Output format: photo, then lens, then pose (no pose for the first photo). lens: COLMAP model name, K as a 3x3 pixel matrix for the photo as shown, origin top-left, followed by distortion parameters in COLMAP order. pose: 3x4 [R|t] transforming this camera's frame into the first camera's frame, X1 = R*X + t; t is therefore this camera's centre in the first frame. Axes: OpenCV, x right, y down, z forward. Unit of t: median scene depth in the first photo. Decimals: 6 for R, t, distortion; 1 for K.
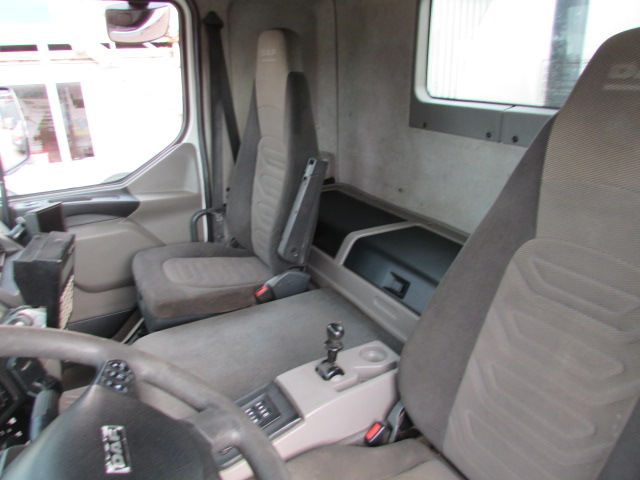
lens RADIAL K [[454.8, 0, 308.1], [0, 454.8, 242.5], [0, 0, 1]] dist [-0.030285, 0.009307]
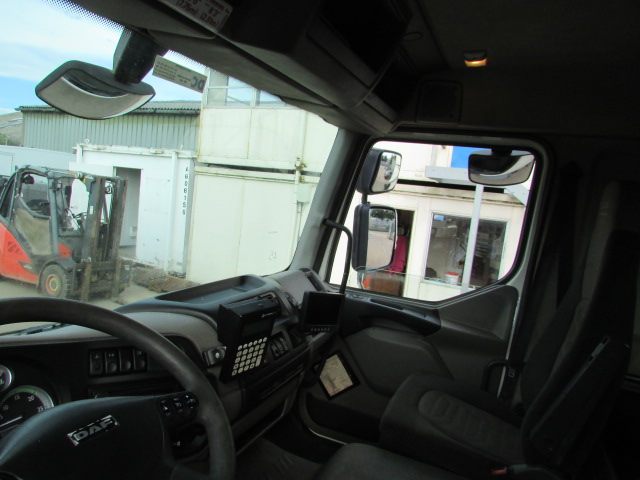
lens RADIAL K [[454.8, 0, 308.1], [0, 454.8, 242.5], [0, 0, 1]] dist [-0.030285, 0.009307]
pose [[0.605688, 0.182184, -0.774565, 0.197346], [-0.405983, 0.907954, -0.103910, -0.034612], [0.684339, 0.377397, 0.623901, 0.093854]]
